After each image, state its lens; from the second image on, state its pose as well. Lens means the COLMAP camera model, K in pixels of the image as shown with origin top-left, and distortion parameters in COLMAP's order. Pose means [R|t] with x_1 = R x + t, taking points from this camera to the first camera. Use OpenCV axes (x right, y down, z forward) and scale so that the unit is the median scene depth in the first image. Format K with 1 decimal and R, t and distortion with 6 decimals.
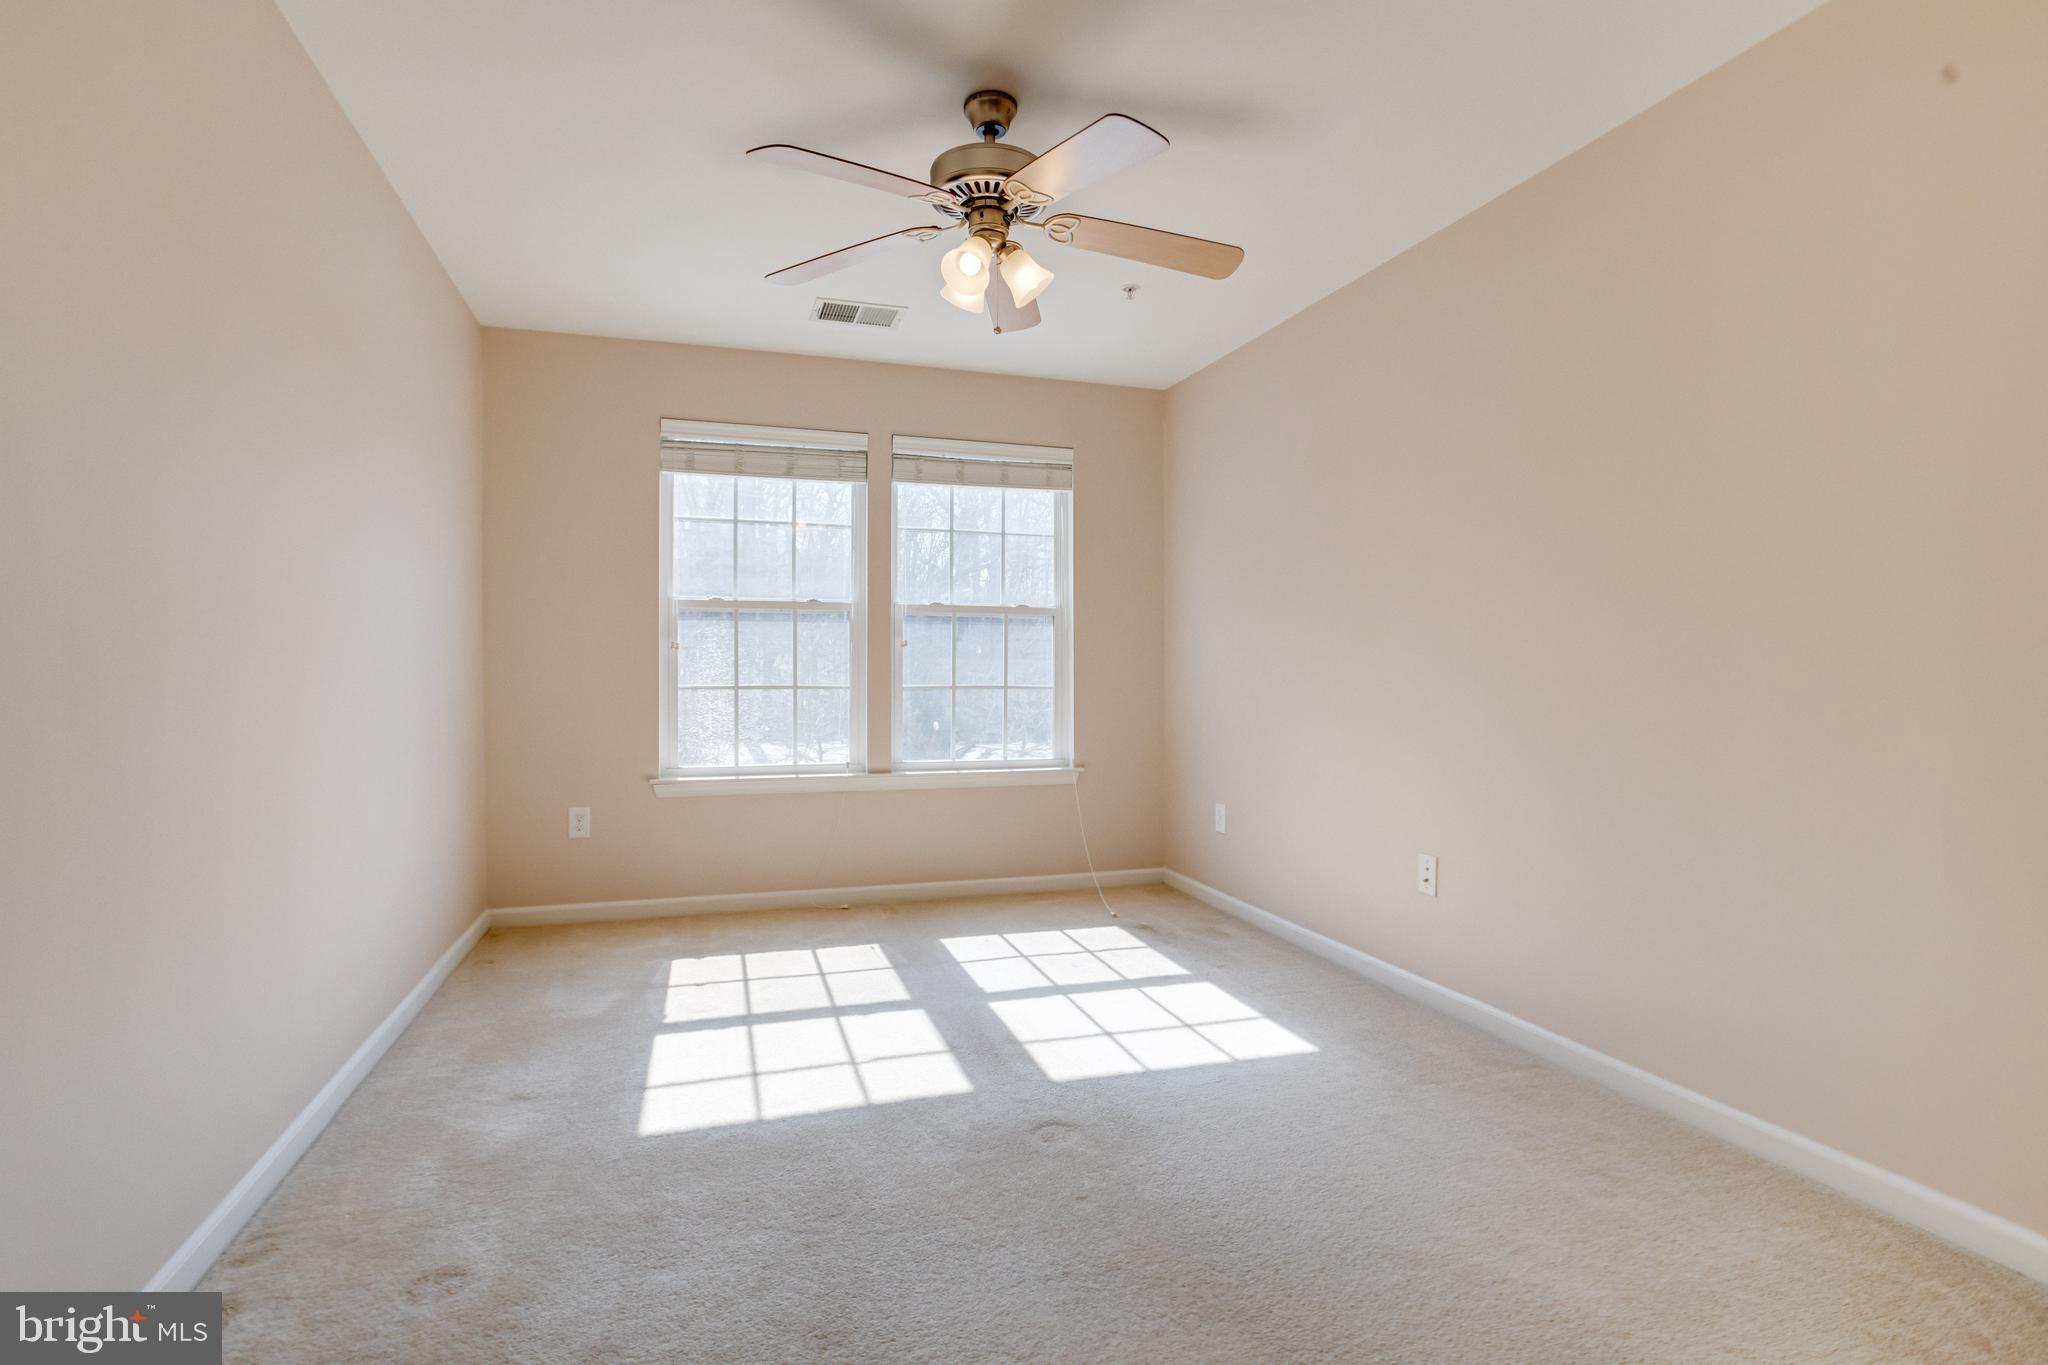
lens RADIAL K [[988.3, 0, 1013.1], [0, 988.3, 674.8], [0, 0, 1]] dist [-0.042095, 0.022578]
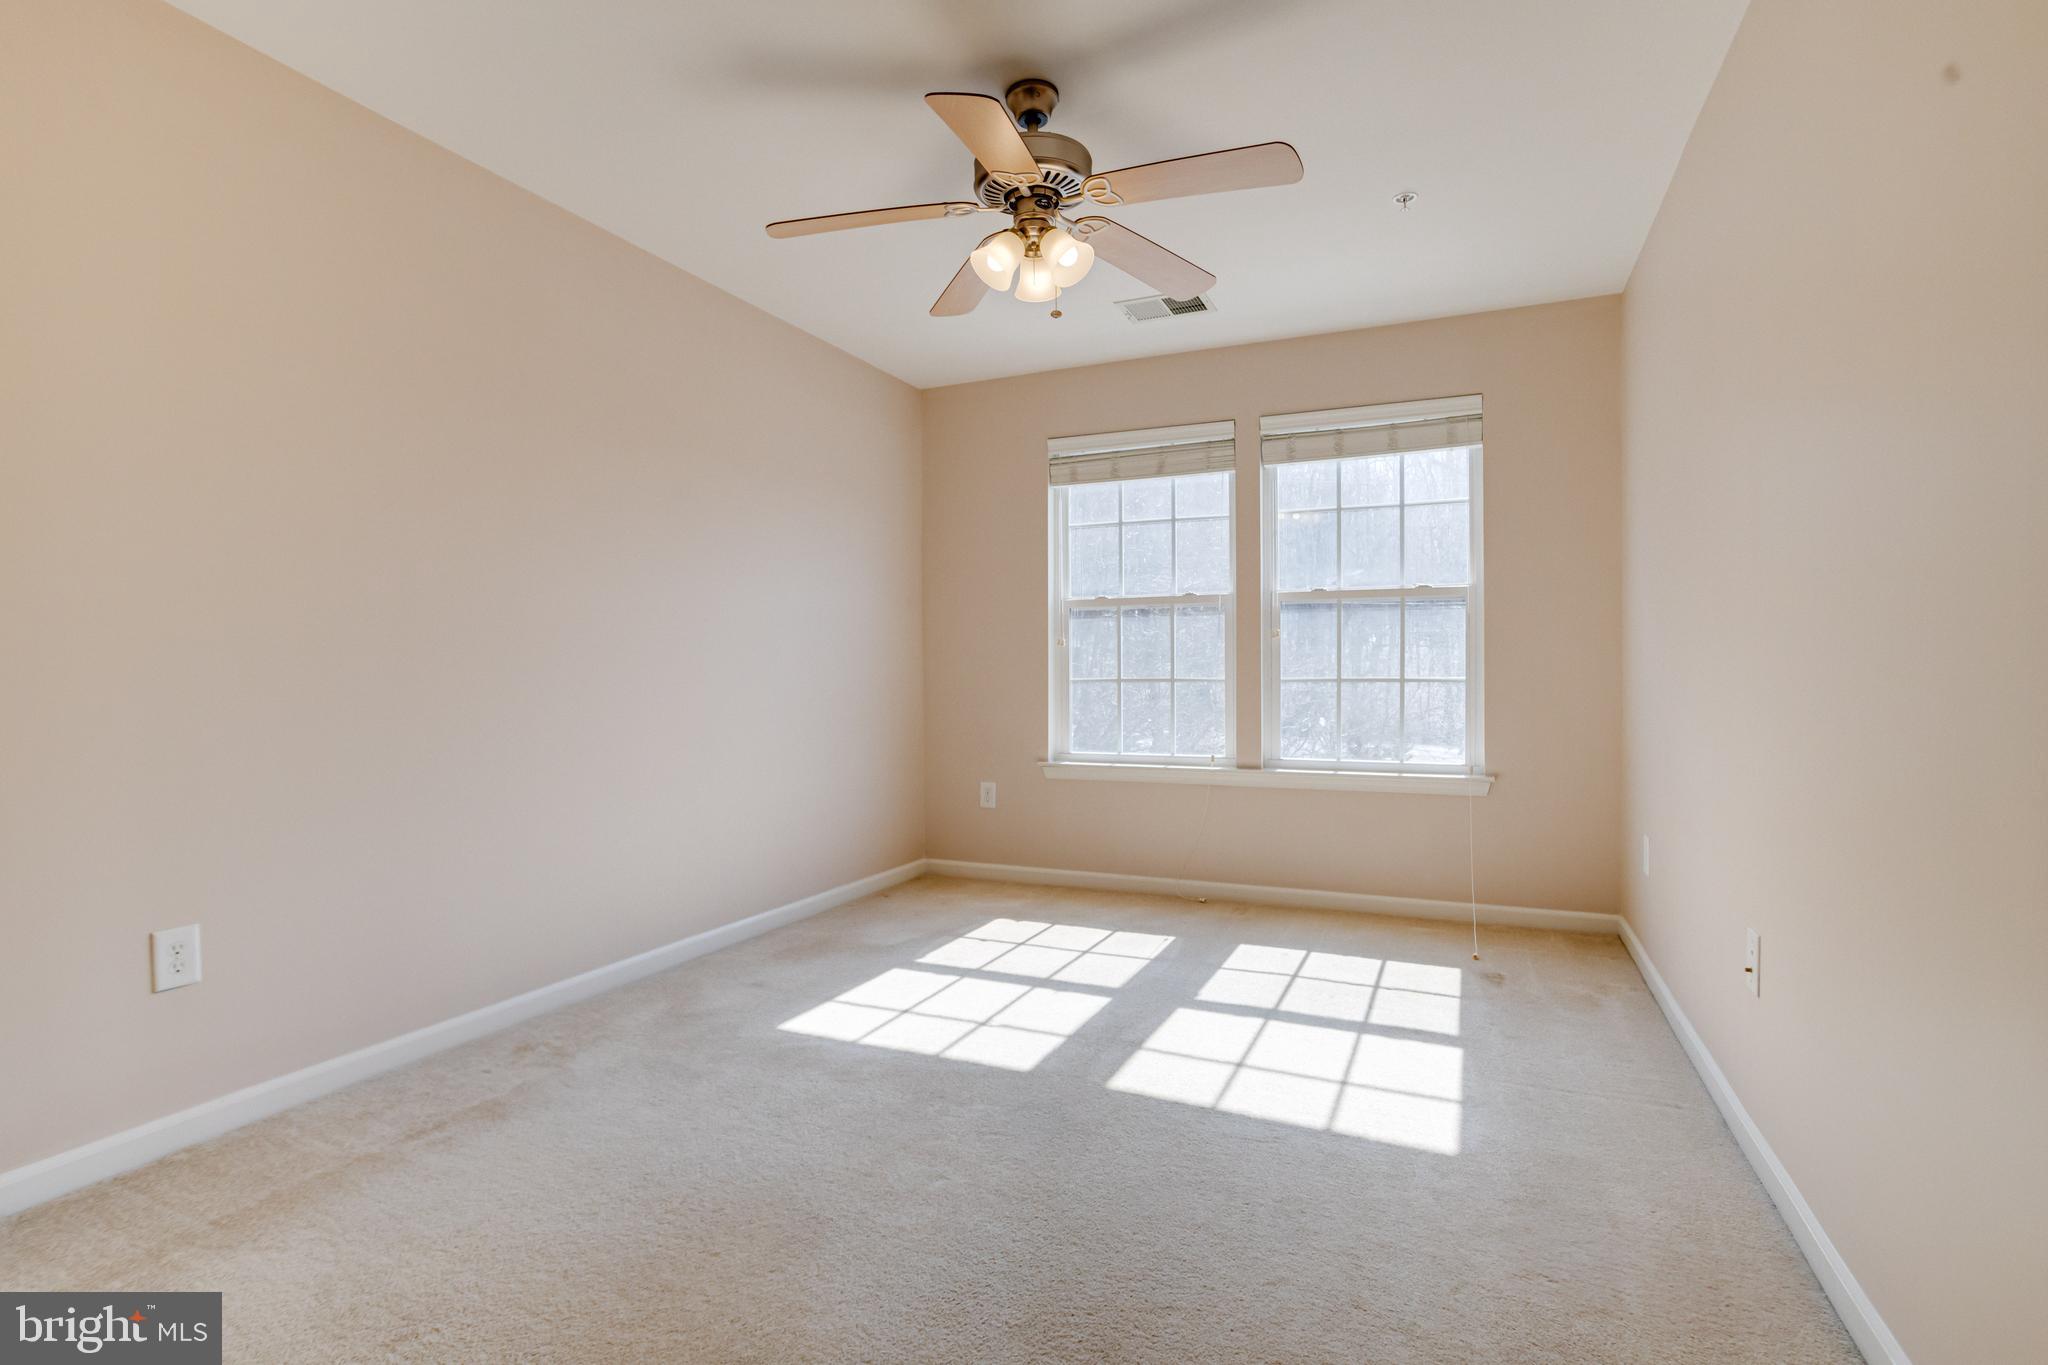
lens RADIAL K [[988.3, 0, 1010.0], [0, 988.3, 679.5], [0, 0, 1]] dist [-0.042095, 0.022578]
pose [[0.739060, -0.000432, -0.673639, 0.356670], [0.004042, 0.999985, 0.003794, 0.007739], [0.673627, -0.005527, 0.739051, 0.134904]]
